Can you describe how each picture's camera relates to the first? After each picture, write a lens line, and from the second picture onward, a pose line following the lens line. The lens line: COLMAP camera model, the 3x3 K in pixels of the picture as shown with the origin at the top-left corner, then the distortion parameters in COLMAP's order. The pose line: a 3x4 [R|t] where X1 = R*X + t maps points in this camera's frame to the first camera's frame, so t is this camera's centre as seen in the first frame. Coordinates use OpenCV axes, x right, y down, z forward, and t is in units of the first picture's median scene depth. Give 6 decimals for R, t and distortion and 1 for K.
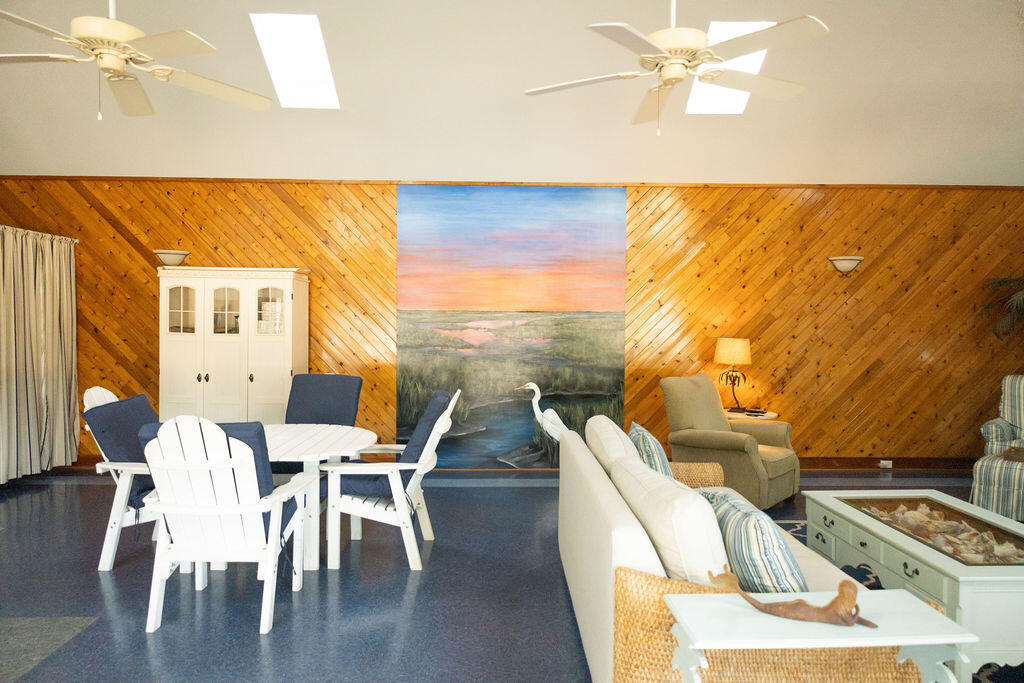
lens RADIAL K [[660.1, 0, 512.0], [0, 660.1, 337.4], [0, 0, 1]] dist [-0.001236, -0.000421]
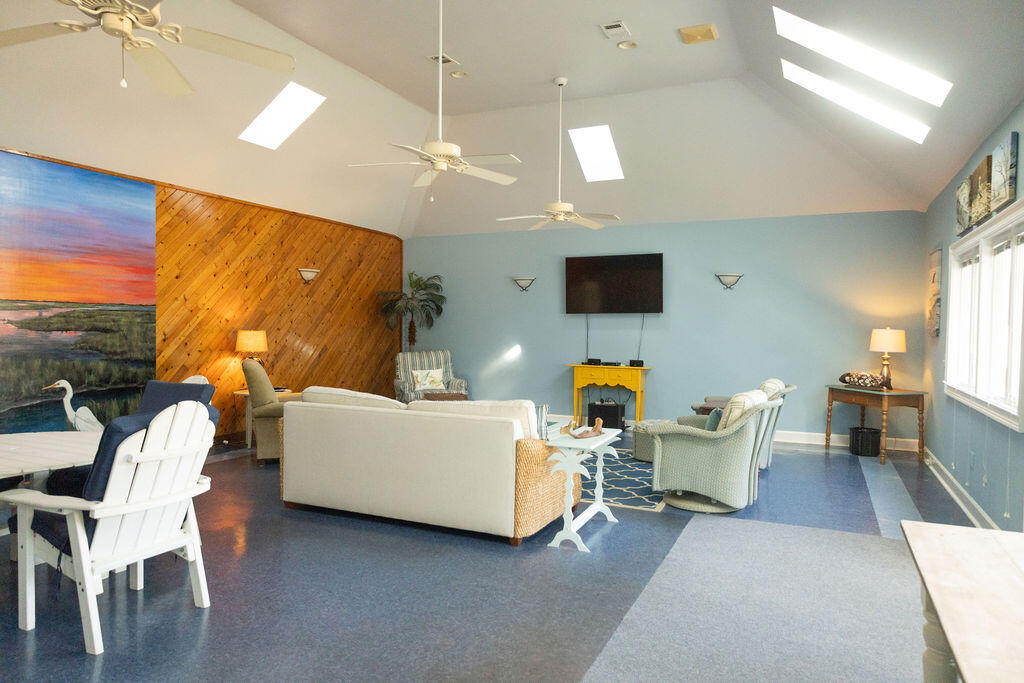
lens RADIAL K [[660.1, 0, 513.2], [0, 660.1, 341.5], [0, 0, 1]] dist [-0.001236, -0.000421]
pose [[0.438870, -0.017848, 0.898373, -0.512194], [0.006810, 0.999840, 0.016537, 0.004631], [-0.898525, -0.001139, 0.438922, 0.042688]]
